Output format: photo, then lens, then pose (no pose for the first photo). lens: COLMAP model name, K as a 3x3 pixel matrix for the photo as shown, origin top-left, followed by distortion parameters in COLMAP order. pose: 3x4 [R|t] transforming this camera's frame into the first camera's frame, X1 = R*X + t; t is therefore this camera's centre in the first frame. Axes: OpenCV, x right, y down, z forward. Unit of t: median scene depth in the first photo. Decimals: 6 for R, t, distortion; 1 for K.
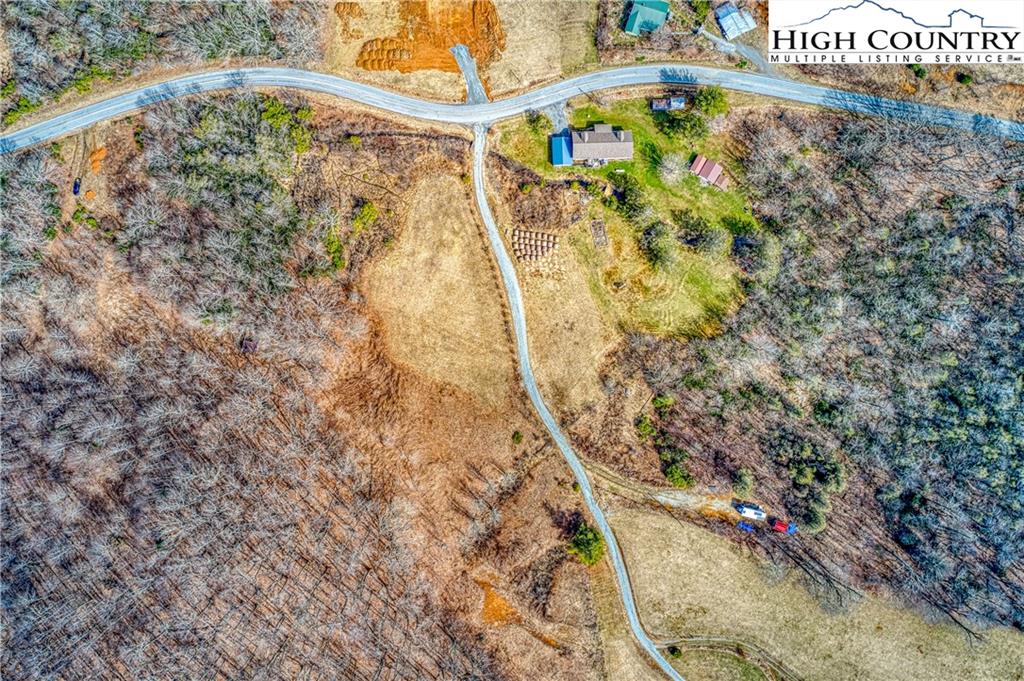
lens RADIAL K [[792.9, 0, 512.0], [0, 792.9, 340.5], [0, 0, 1]] dist [-0.135862, 0.005363]
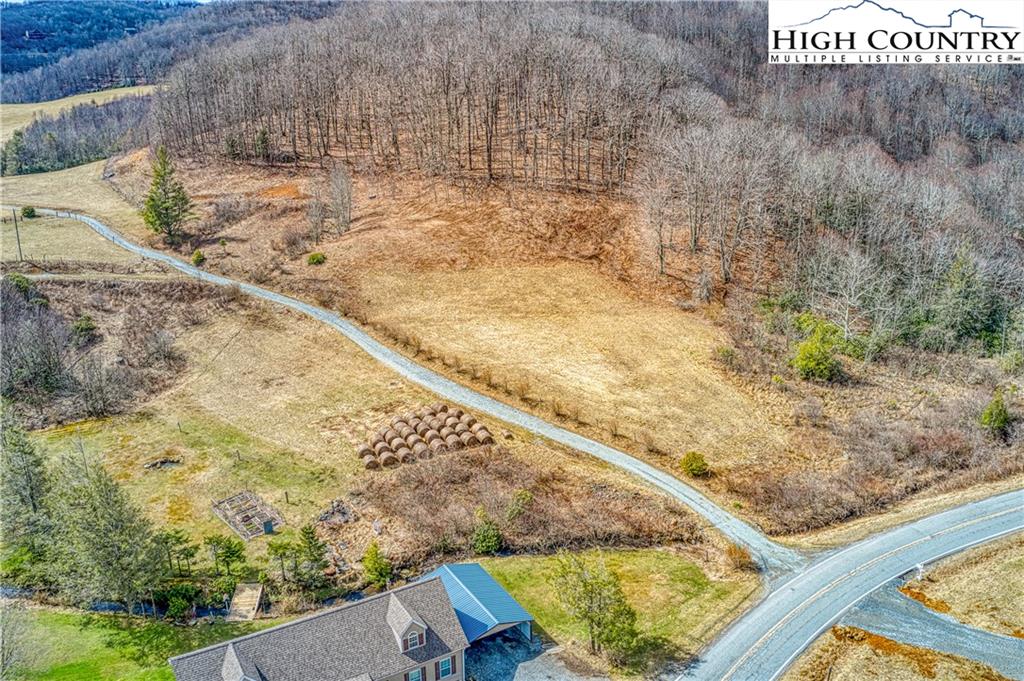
lens RADIAL K [[792.9, 0, 512.0], [0, 792.9, 340.5], [0, 0, 1]] dist [-0.135862, 0.005363]
pose [[-0.874042, 0.162007, -0.458044, 0.149735], [-0.485848, -0.288714, 0.824982, -0.423402], [0.001409, 0.943609, 0.331058, 0.847859]]
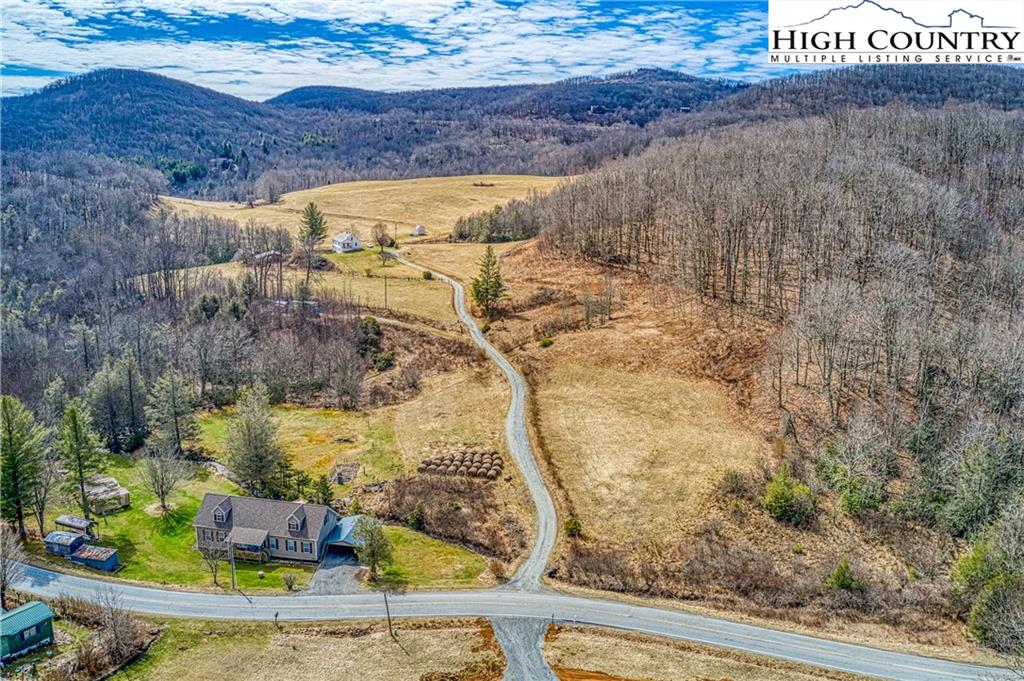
lens RADIAL K [[809.4, 0, 512.0], [0, 809.4, 340.5], [0, 0, 1]] dist [-0.135371, 0.007061]
pose [[-0.982930, -0.052568, 0.176312, -0.100228], [0.183785, -0.236148, 0.954179, -0.635281], [-0.008524, 0.970294, 0.241778, 0.785787]]
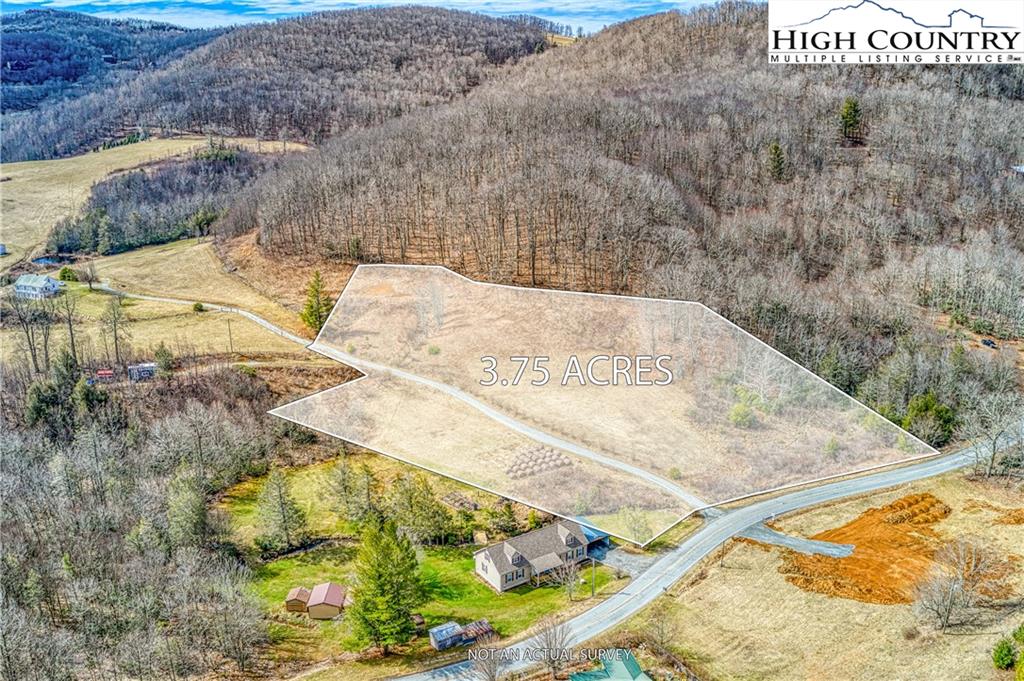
lens RADIAL K [[852.1, 0, 512.0], [0, 852.1, 340.5], [0, 0, 1]] dist [-0.132169, 0.001338]
pose [[-0.855053, 0.164102, -0.491889, 0.394464], [-0.518529, -0.264166, 0.813231, -0.687596], [0.003513, 0.950414, 0.310967, 0.674197]]
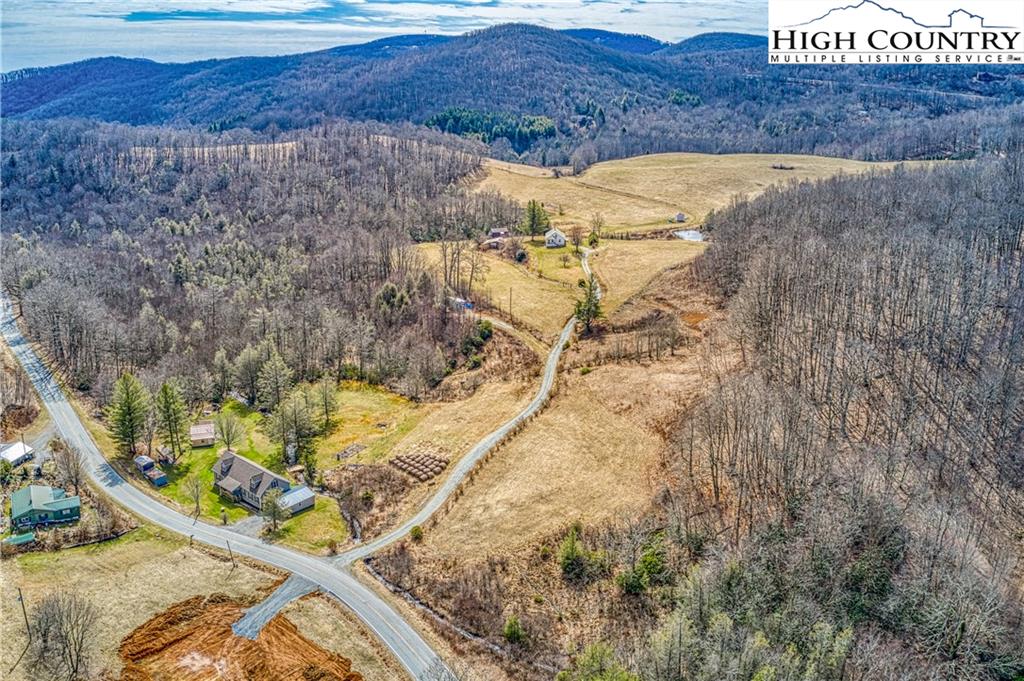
lens RADIAL K [[792.9, 0, 512.0], [0, 792.9, 340.5], [0, 0, 1]] dist [-0.135862, 0.005363]
pose [[-0.766311, -0.207622, 0.607997, -0.469002], [0.642470, -0.248151, 0.725020, -0.577178], [0.000345, 0.946210, 0.323552, 0.654368]]
